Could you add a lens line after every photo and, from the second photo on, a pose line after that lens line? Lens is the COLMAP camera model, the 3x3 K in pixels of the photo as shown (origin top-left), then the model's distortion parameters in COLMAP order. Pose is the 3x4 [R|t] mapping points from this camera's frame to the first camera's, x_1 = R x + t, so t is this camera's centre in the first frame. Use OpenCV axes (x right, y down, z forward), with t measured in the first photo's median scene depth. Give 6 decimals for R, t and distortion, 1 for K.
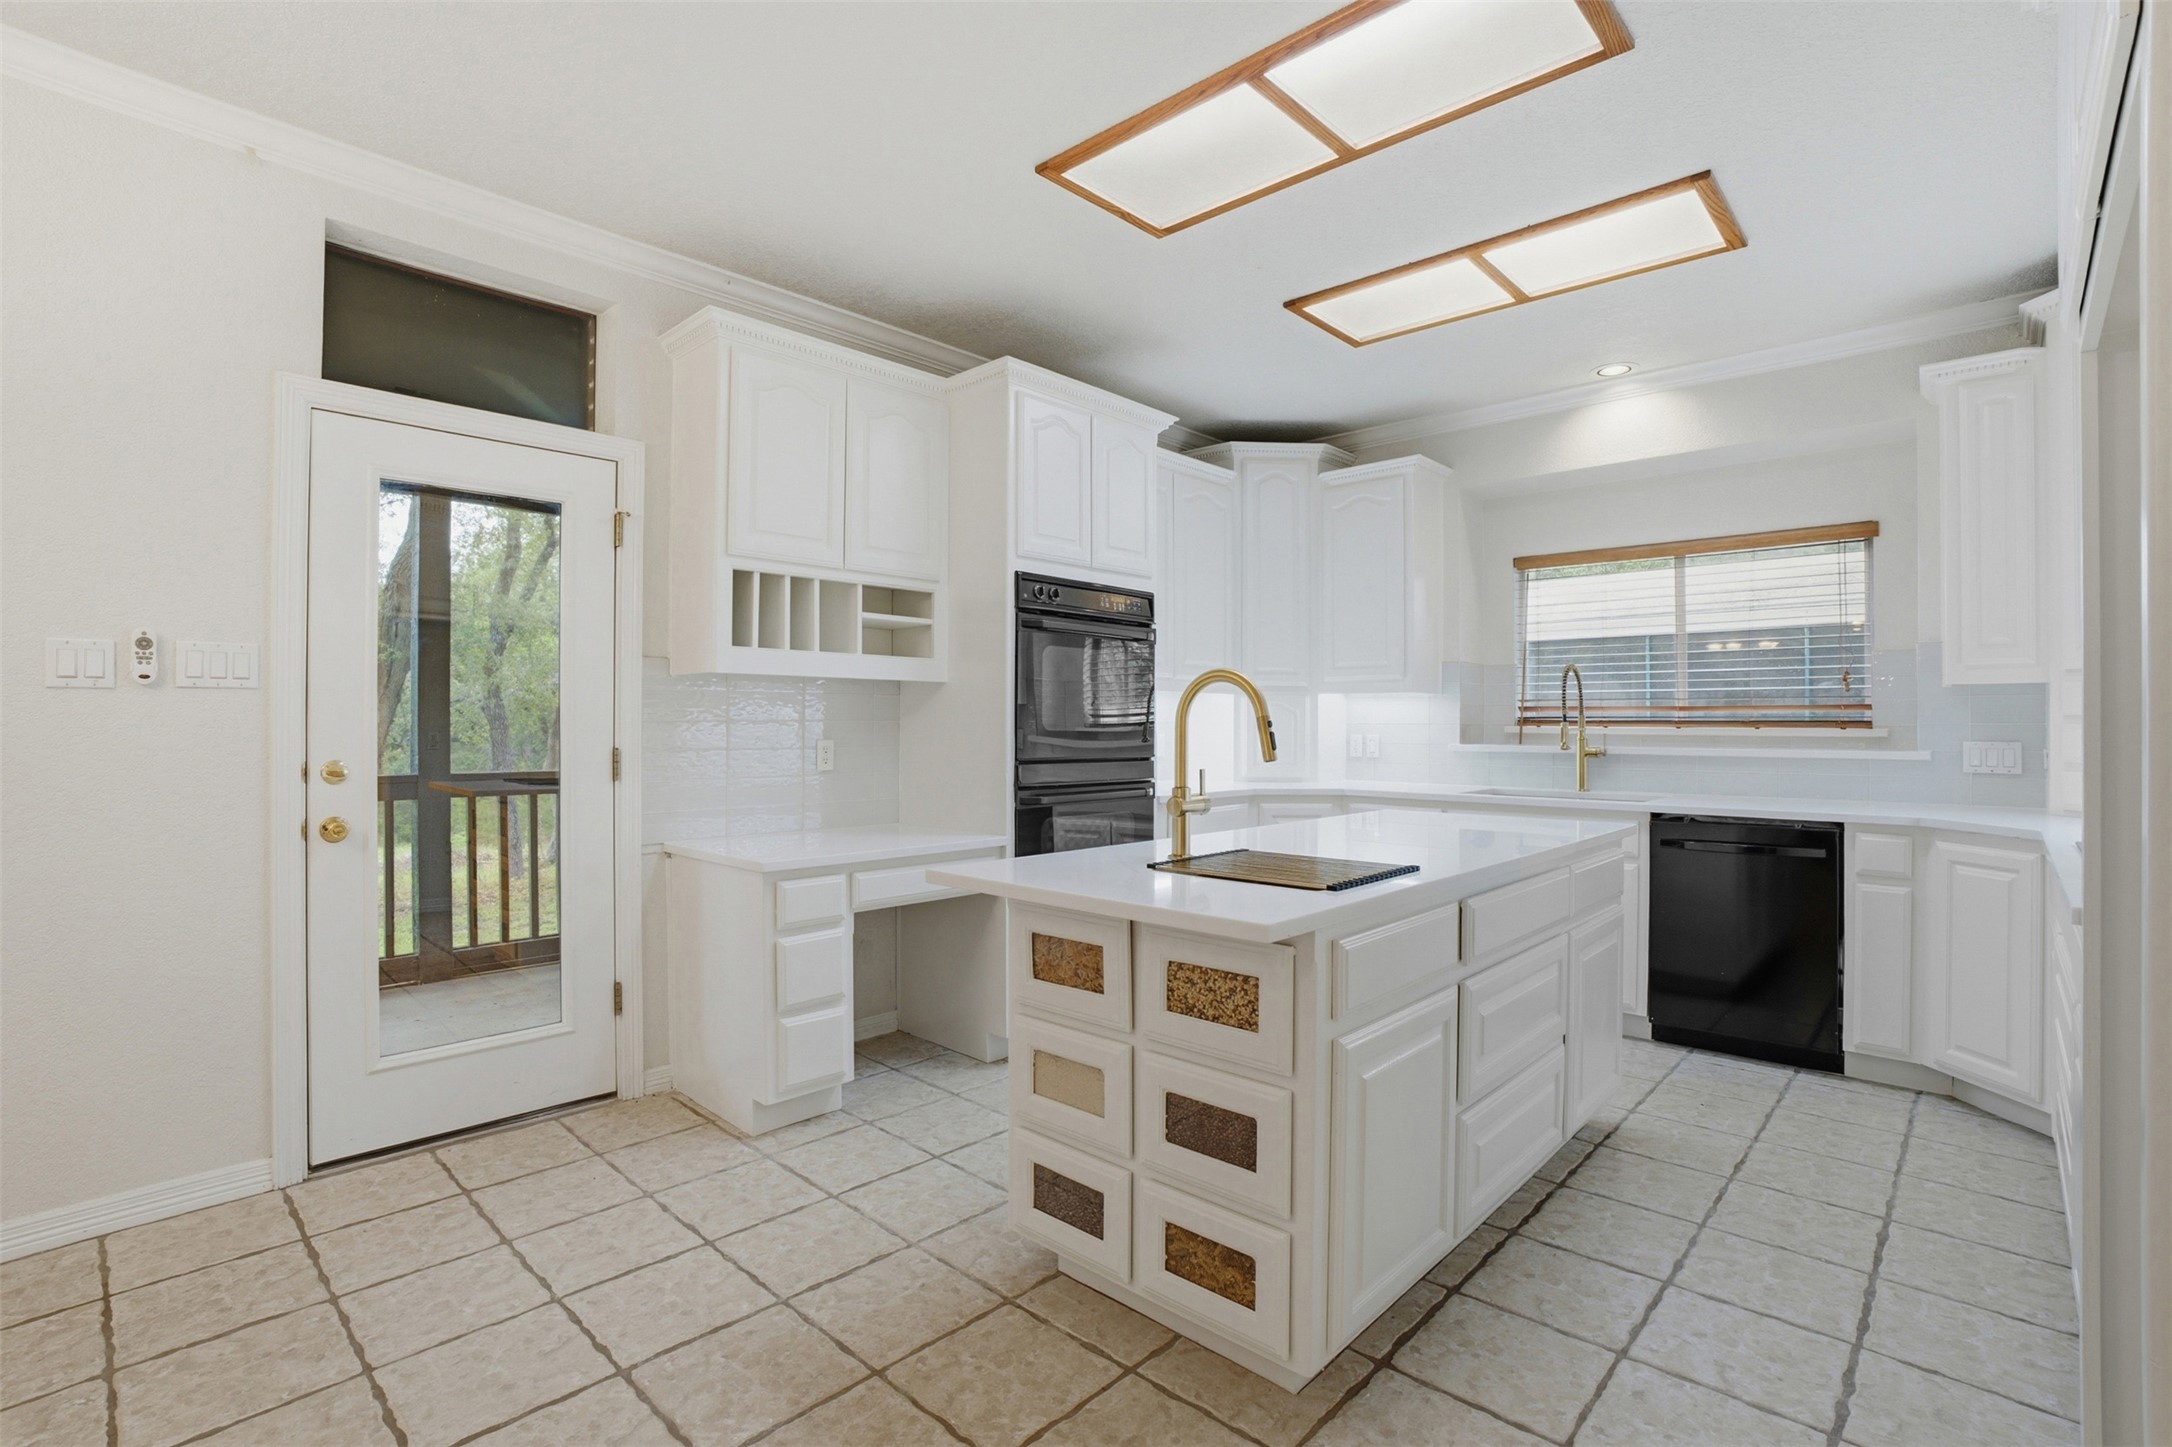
lens RADIAL K [[1007.3, 0, 1086.0], [0, 1007.3, 723.5], [0, 0, 1]] dist [-0.043102, 0.000263]
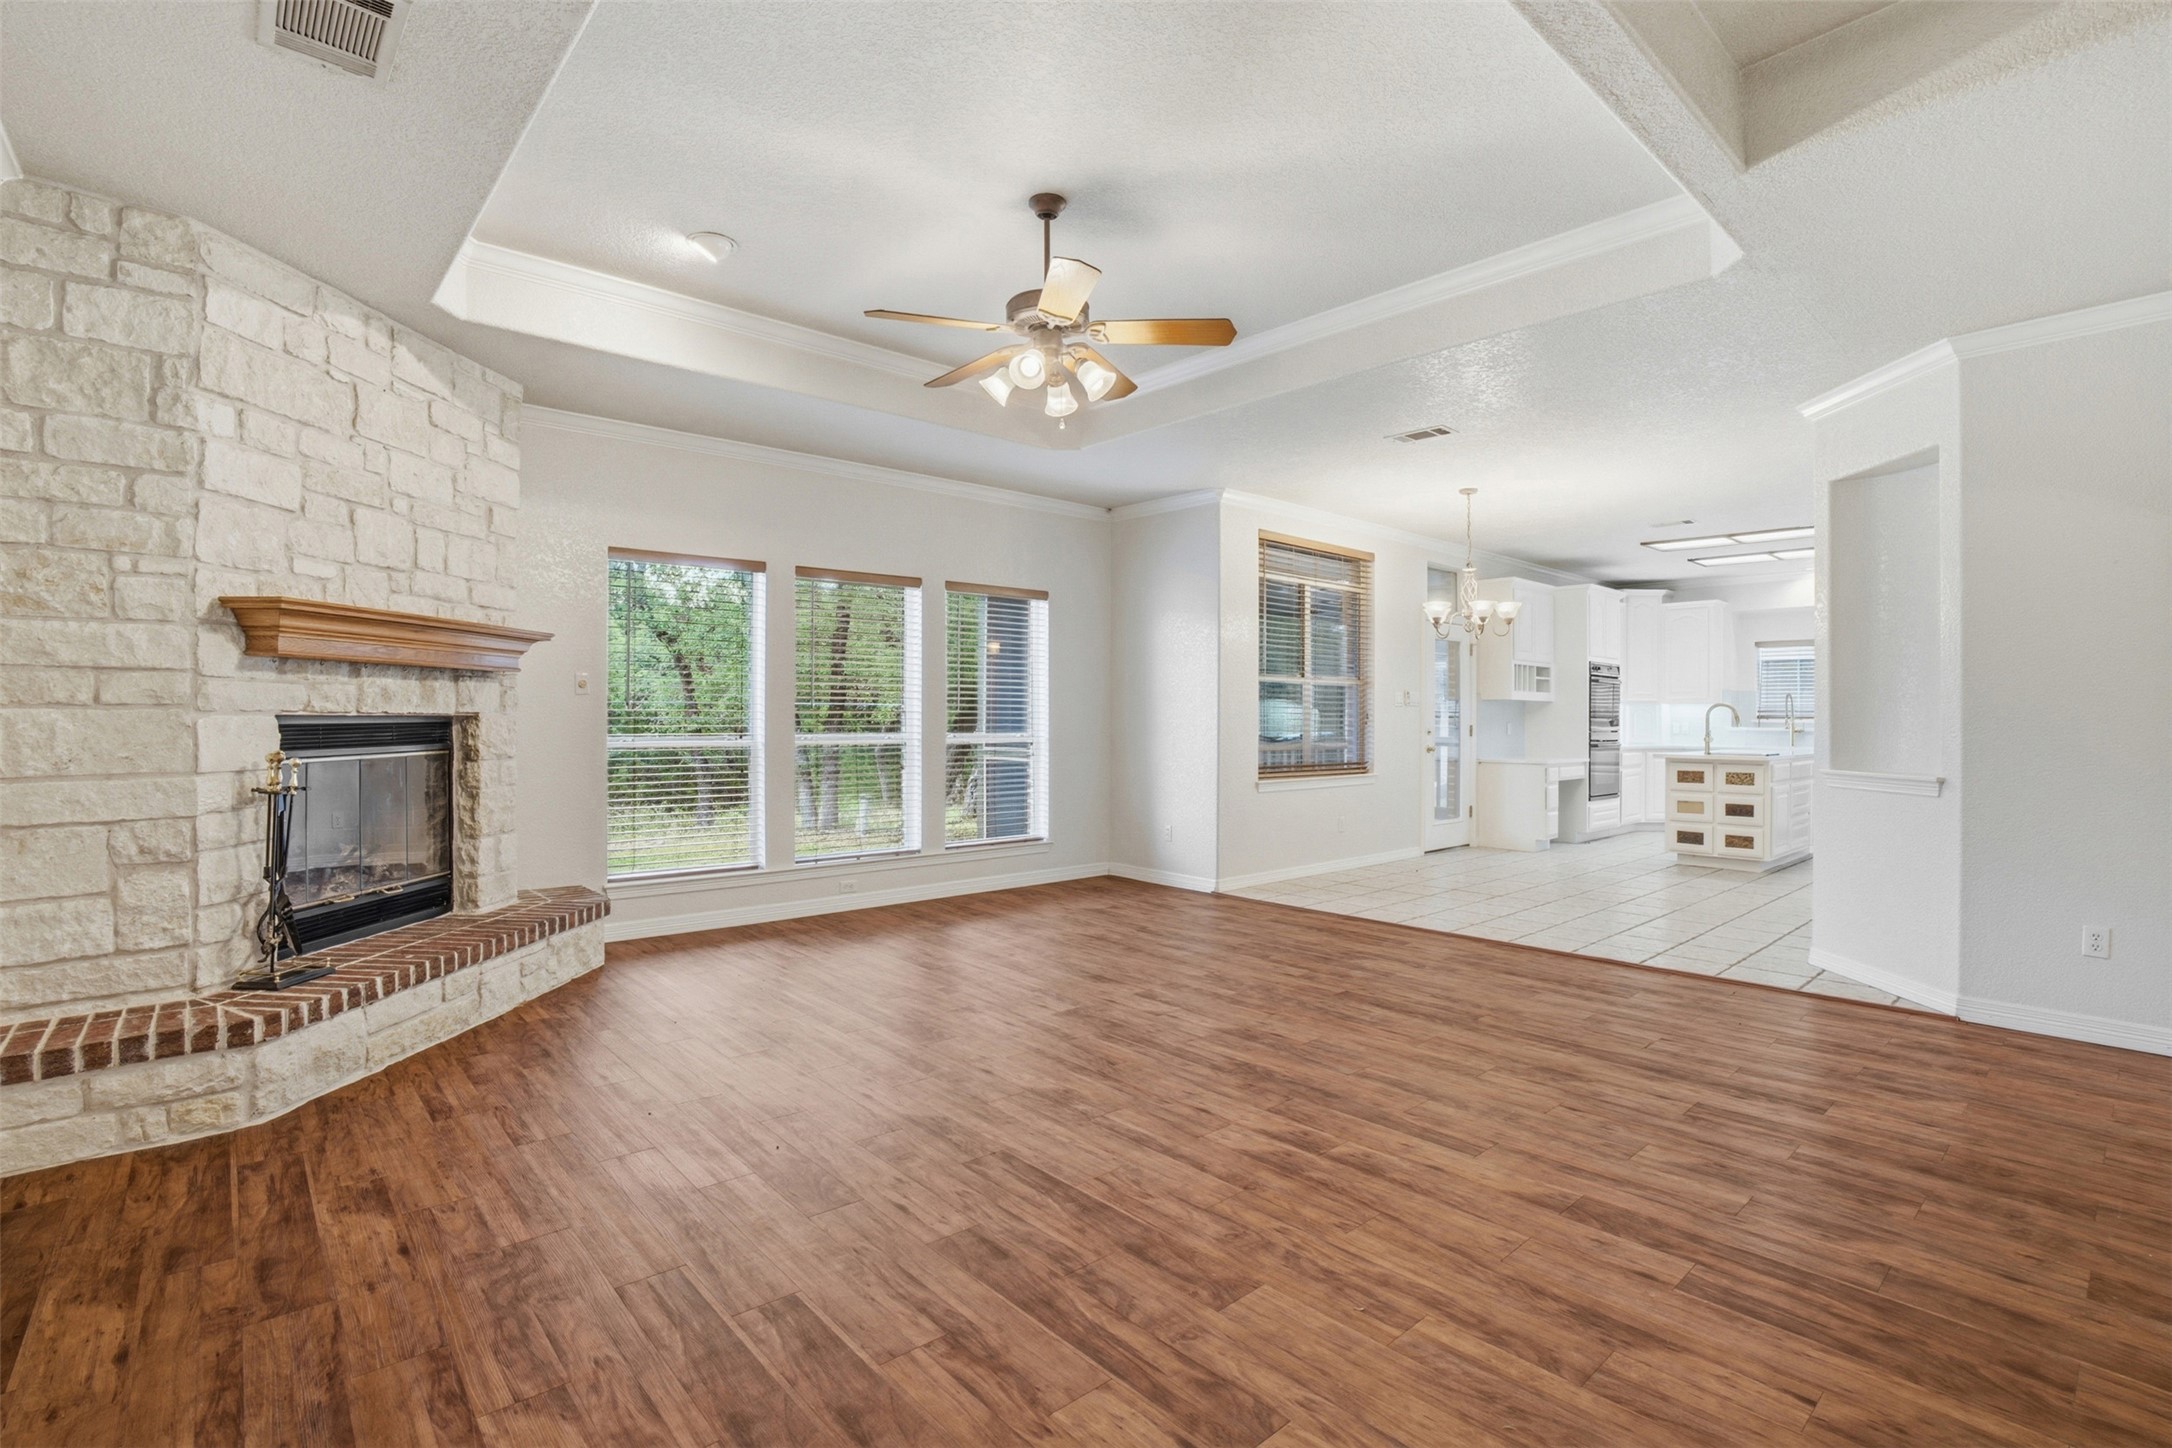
lens RADIAL K [[1007.3, 0, 1086.0], [0, 1007.3, 724.0], [0, 0, 1]] dist [-0.043102, 0.000263]
pose [[0.996963, -0.000580, -0.077875, -1.918978], [0.000636, 1.000000, 0.000701, 0.025752], [0.077874, -0.000748, 0.996963, -2.825655]]
